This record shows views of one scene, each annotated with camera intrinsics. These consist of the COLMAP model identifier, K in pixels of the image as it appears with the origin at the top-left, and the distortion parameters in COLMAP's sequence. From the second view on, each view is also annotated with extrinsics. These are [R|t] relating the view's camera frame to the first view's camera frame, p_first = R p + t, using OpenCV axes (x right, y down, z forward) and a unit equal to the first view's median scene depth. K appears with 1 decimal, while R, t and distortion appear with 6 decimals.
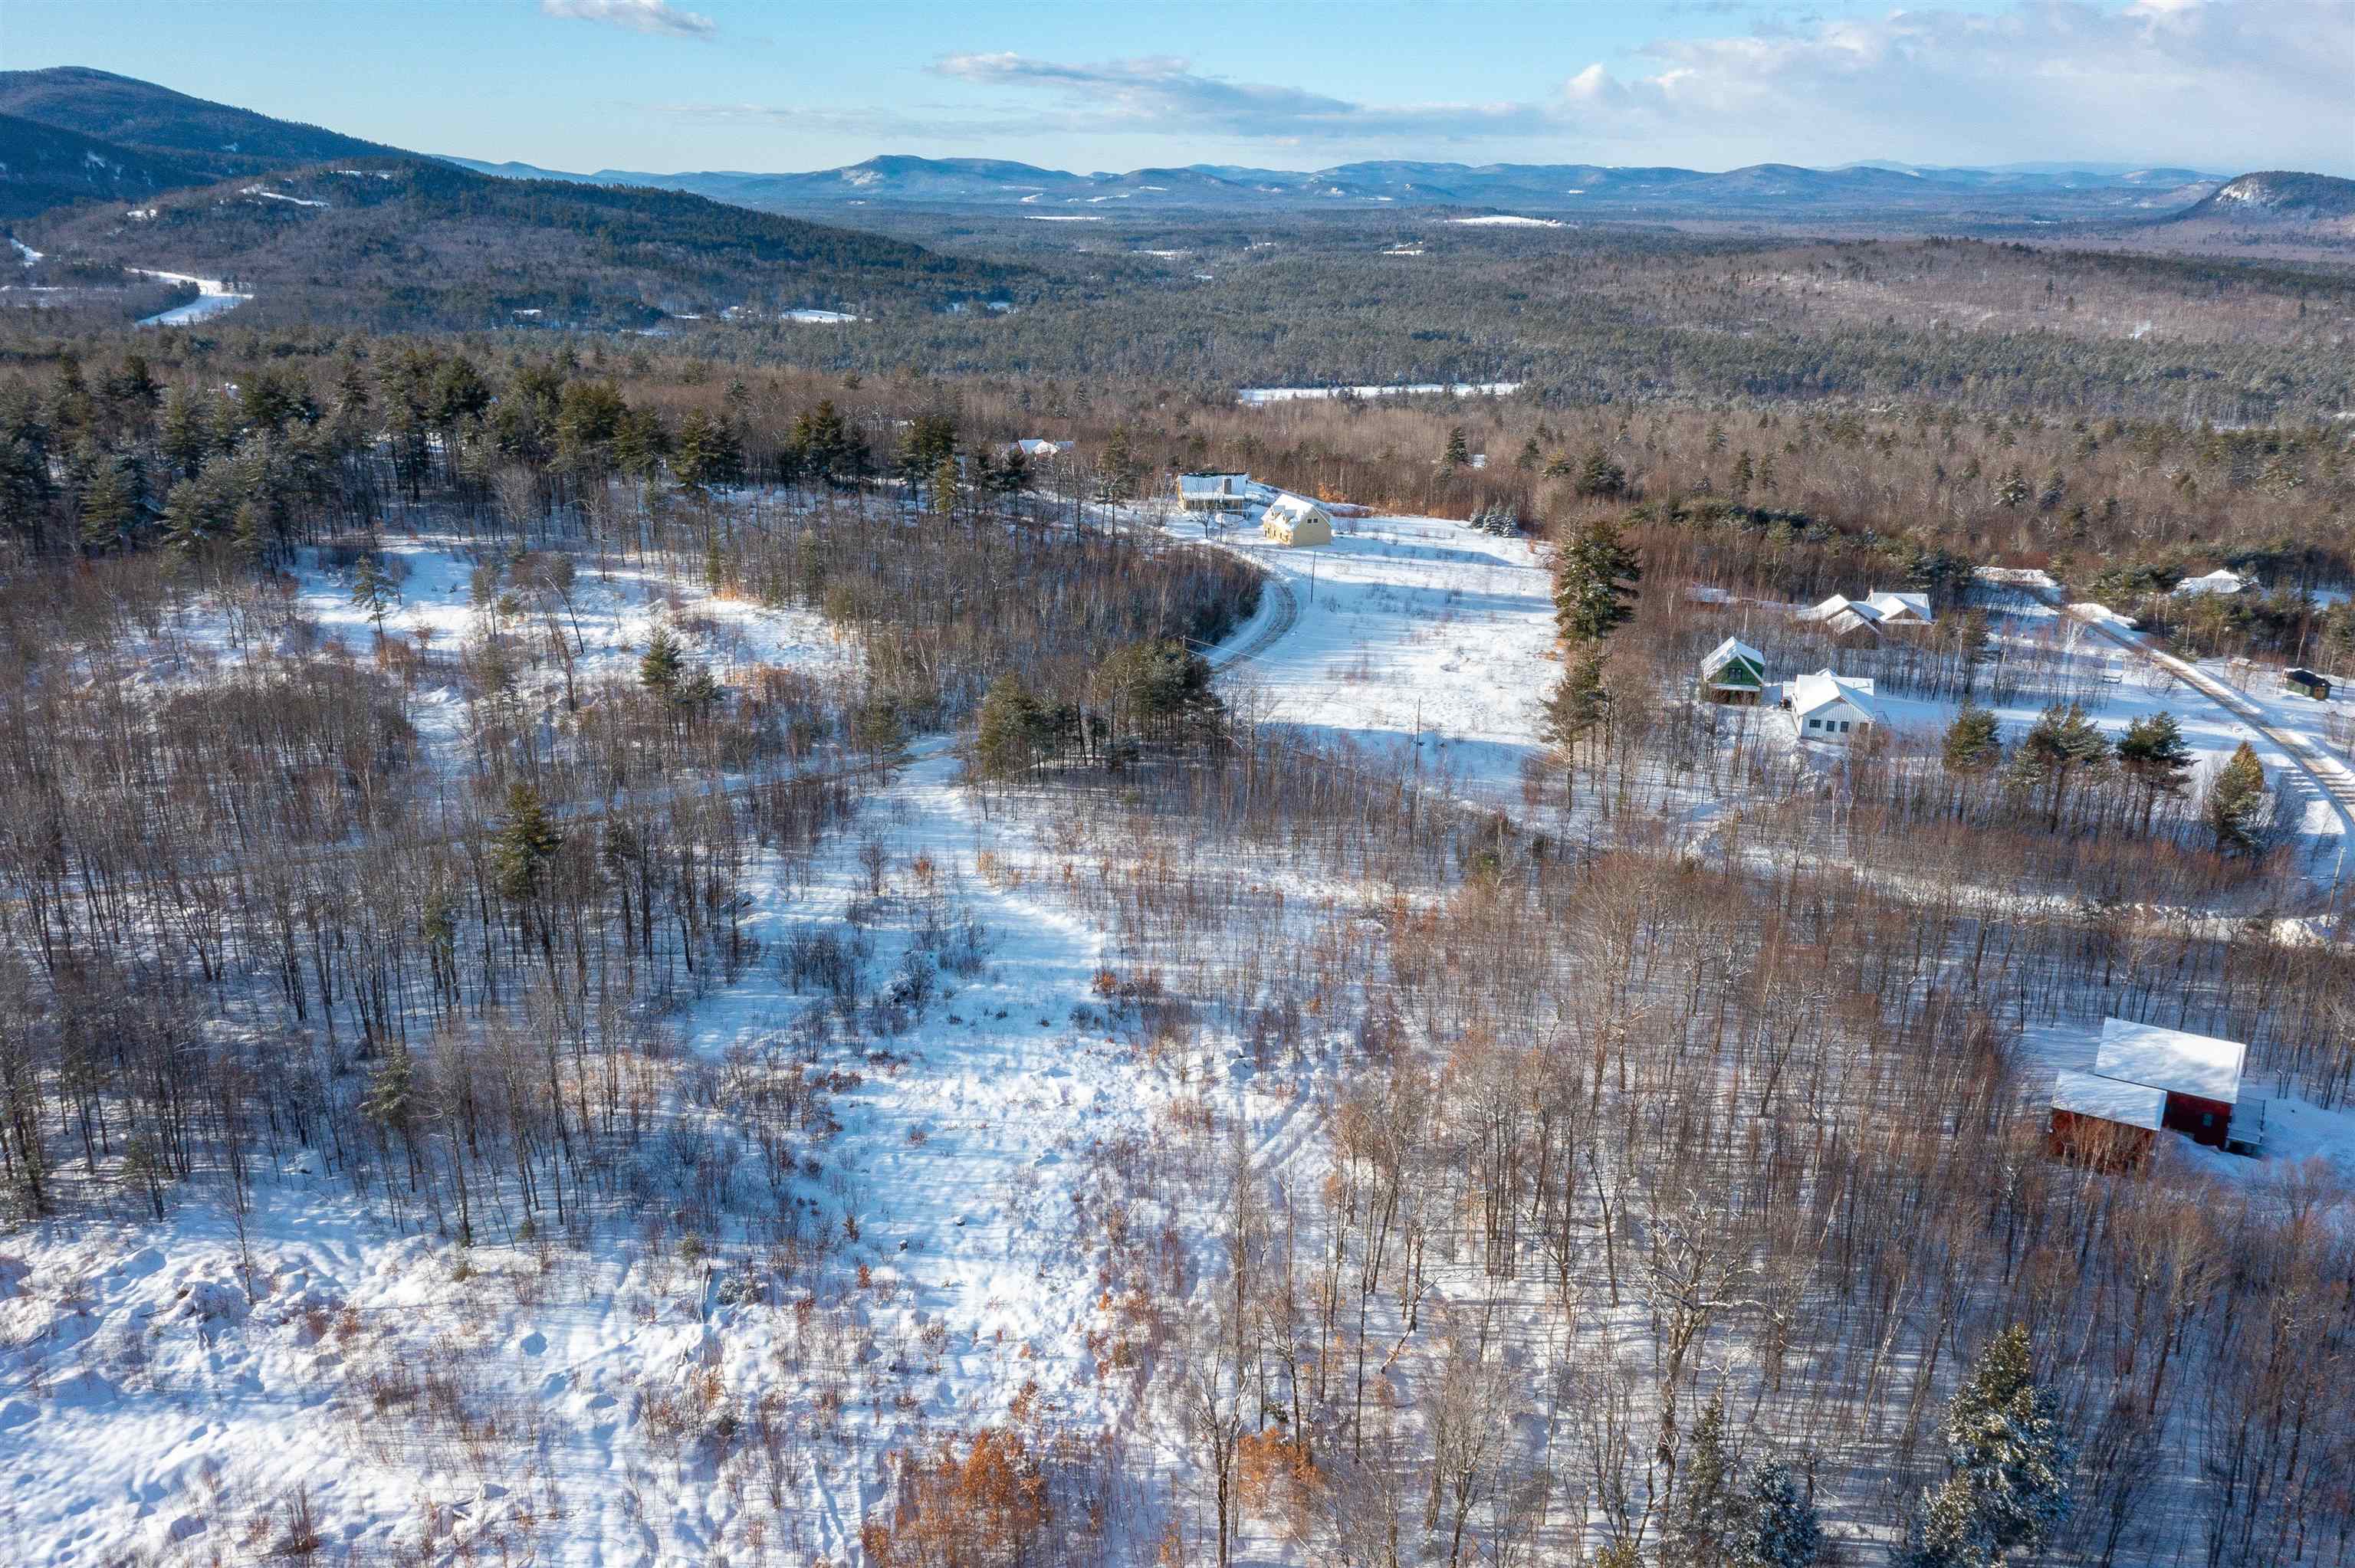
lens RADIAL K [[1882.0, 0, 1173.6], [0, 1882.0, 819.9], [0, 0, 1]] dist [0.013711, 0.019637]
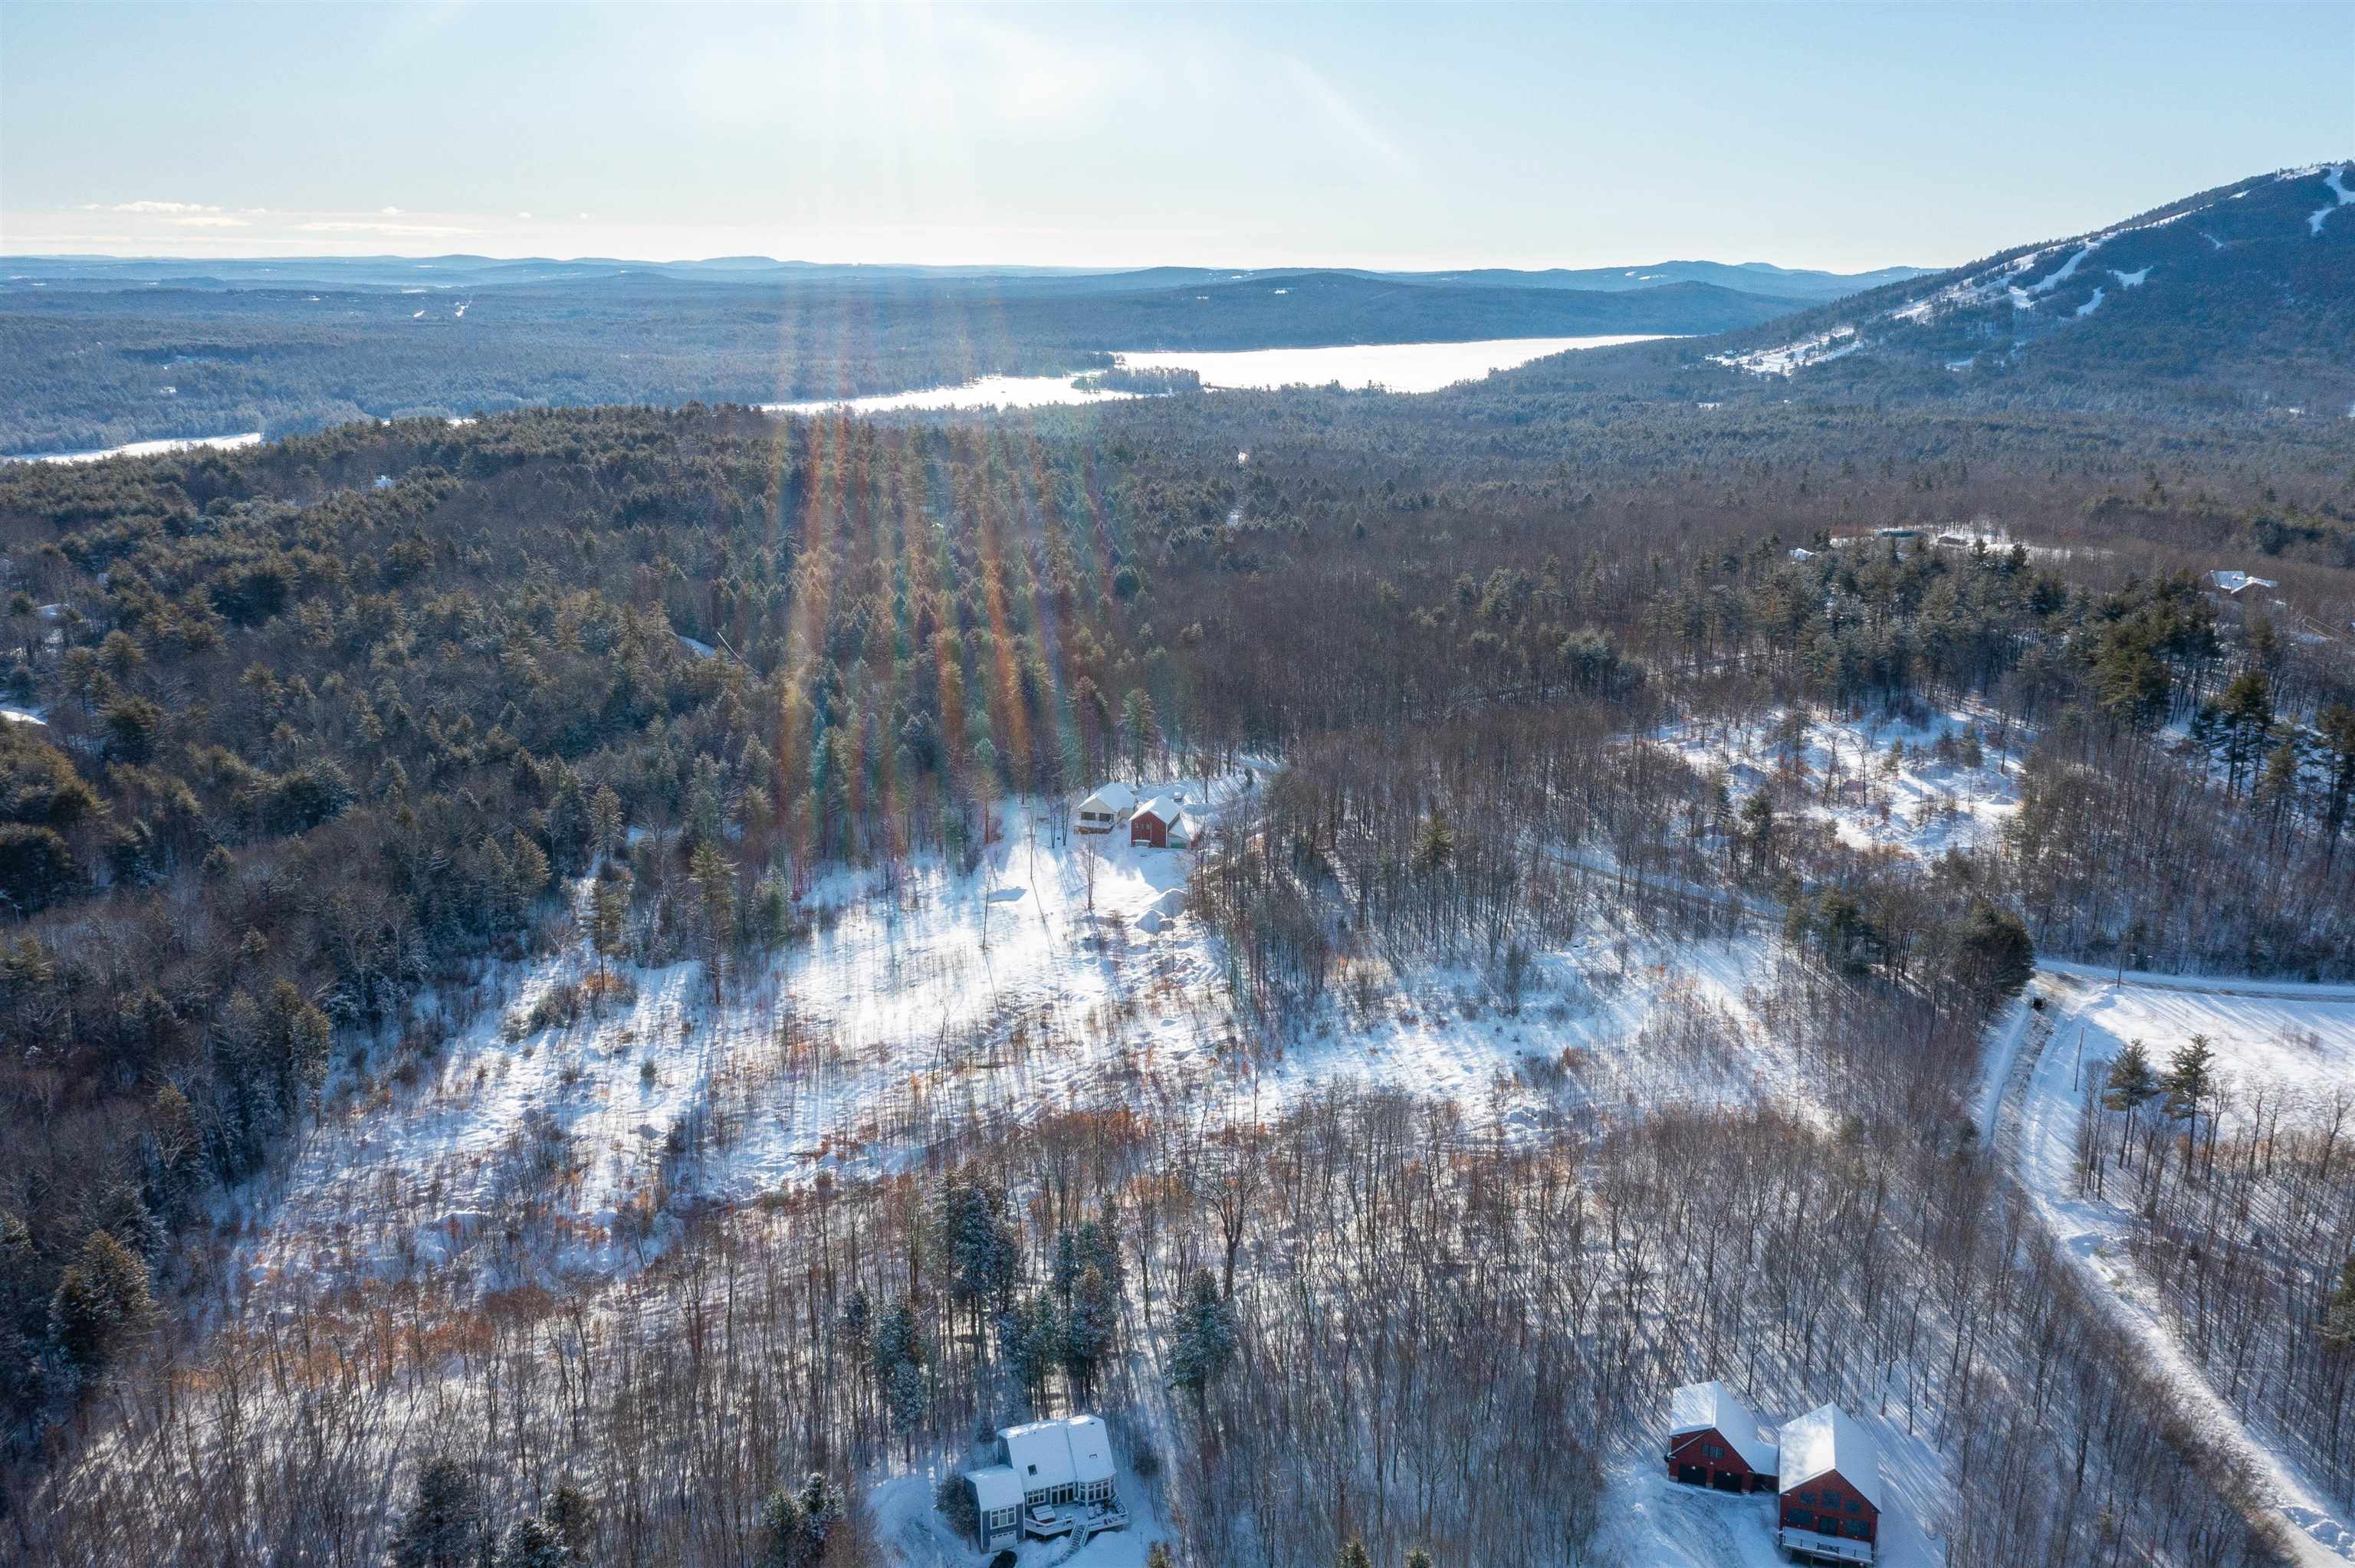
lens RADIAL K [[1915.5, 0, 1163.8], [0, 1915.5, 788.1], [0, 0, 1]] dist [0.011280, 0.017994]
pose [[0.220188, 0.253667, -0.941897, 1.122566], [-0.320381, 0.930835, 0.175791, -0.239201], [0.921343, 0.263059, 0.286228, 0.212317]]
